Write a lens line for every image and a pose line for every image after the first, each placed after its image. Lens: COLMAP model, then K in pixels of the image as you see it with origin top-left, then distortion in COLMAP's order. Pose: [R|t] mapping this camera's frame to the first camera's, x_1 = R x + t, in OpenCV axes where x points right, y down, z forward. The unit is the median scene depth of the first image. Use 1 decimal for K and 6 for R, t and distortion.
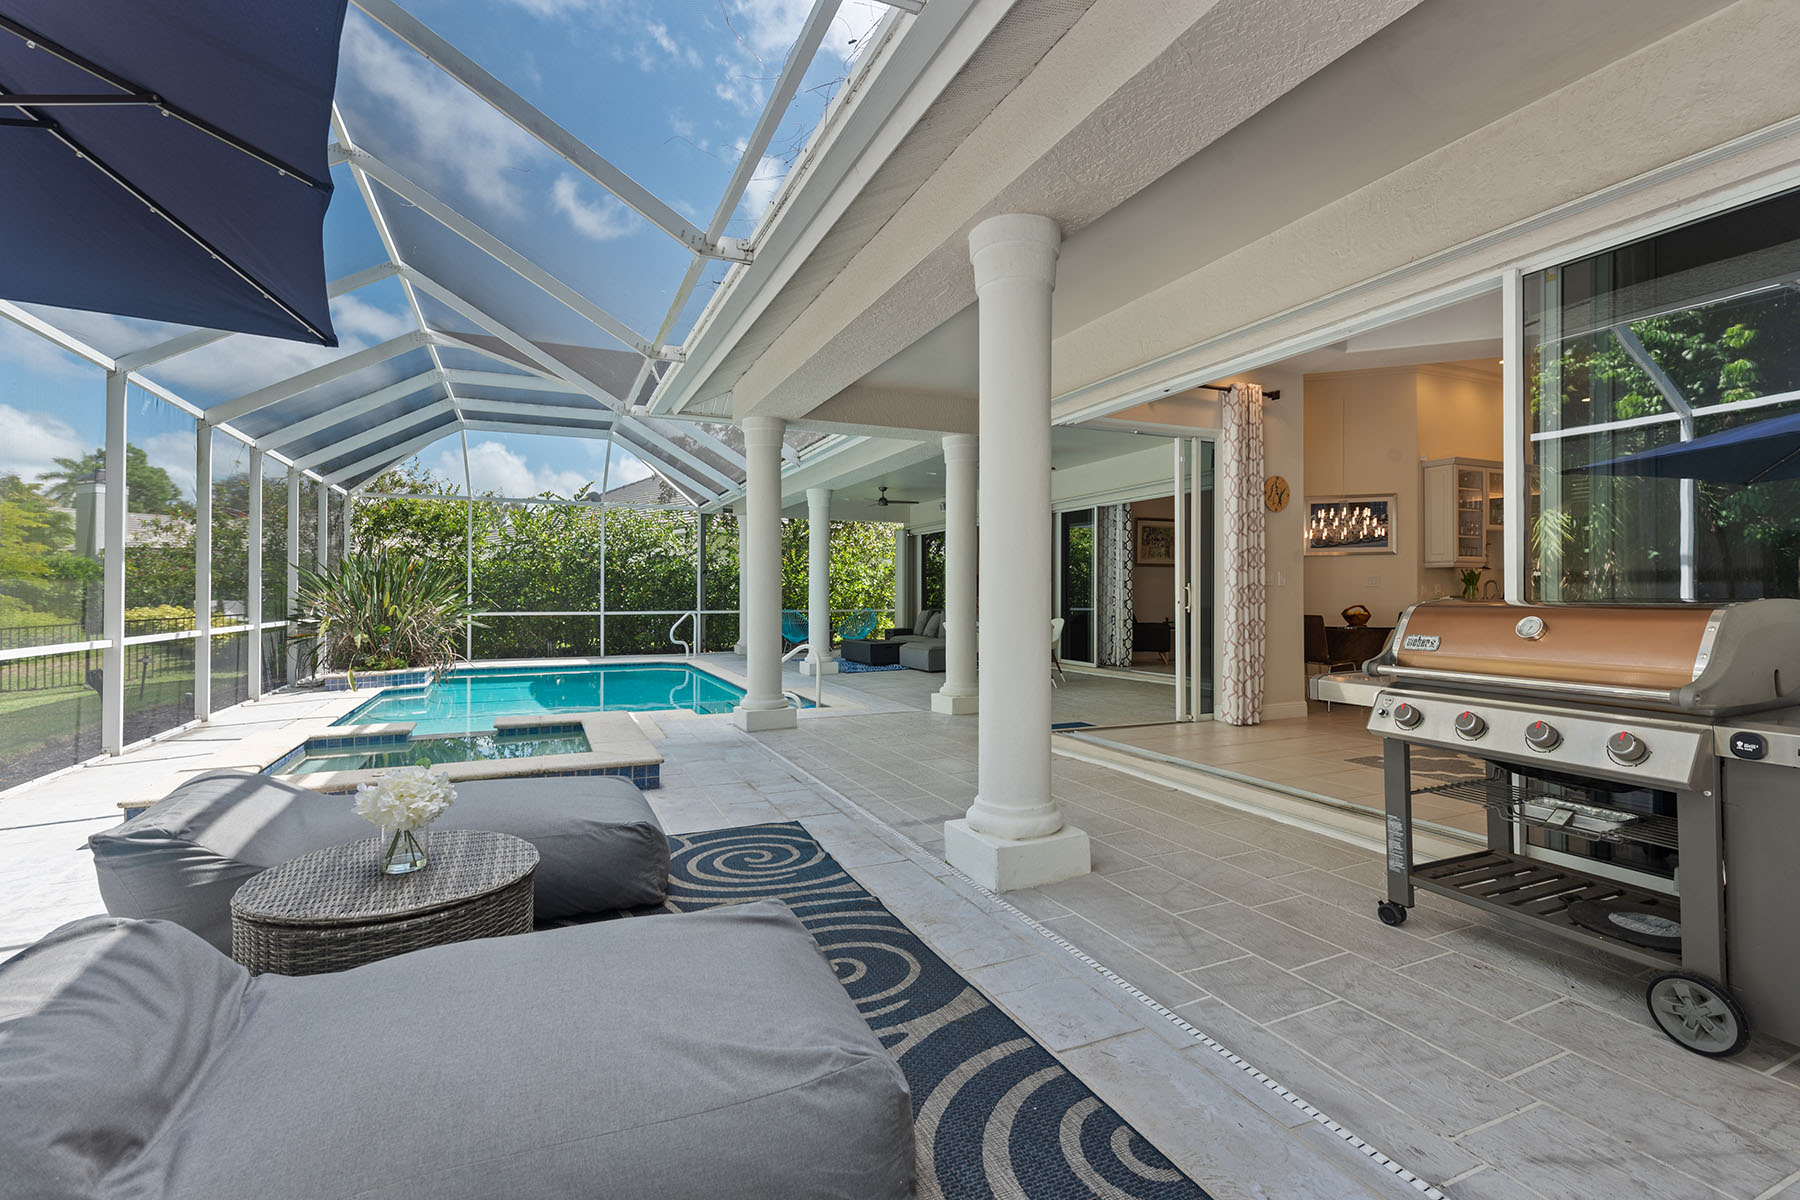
lens RADIAL K [[814.2, 0, 902.0], [0, 814.2, 591.4], [0, 0, 1]] dist [0.013370, -0.001583]
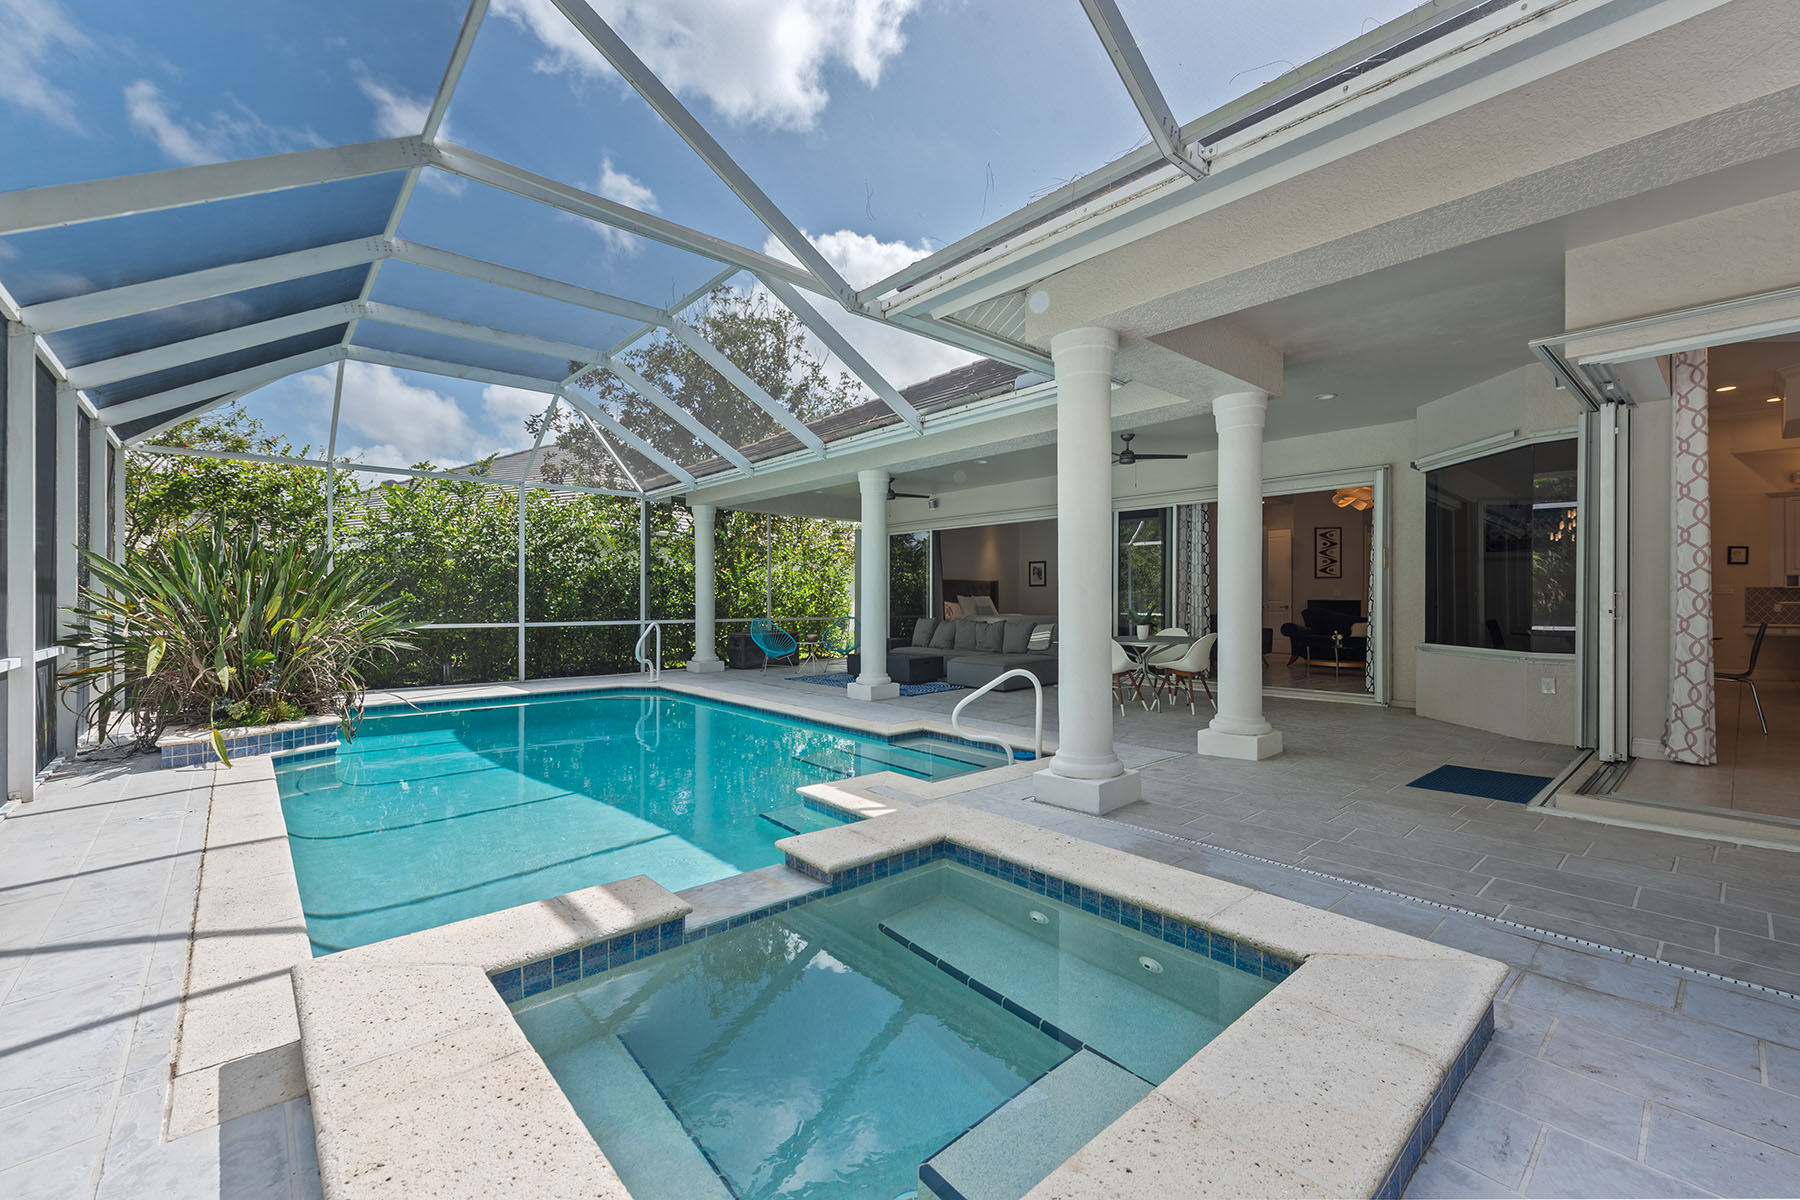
lens RADIAL K [[736.9, 0, 902.3], [0, 736.9, 605.5], [0, 0, 1]] dist [-0.000362, -0.000310]
pose [[0.952348, -0.001907, 0.305008, -0.301264], [-0.001610, 0.999935, 0.011277, 0.000305], [-0.305009, -0.011230, 0.952283, 0.287390]]
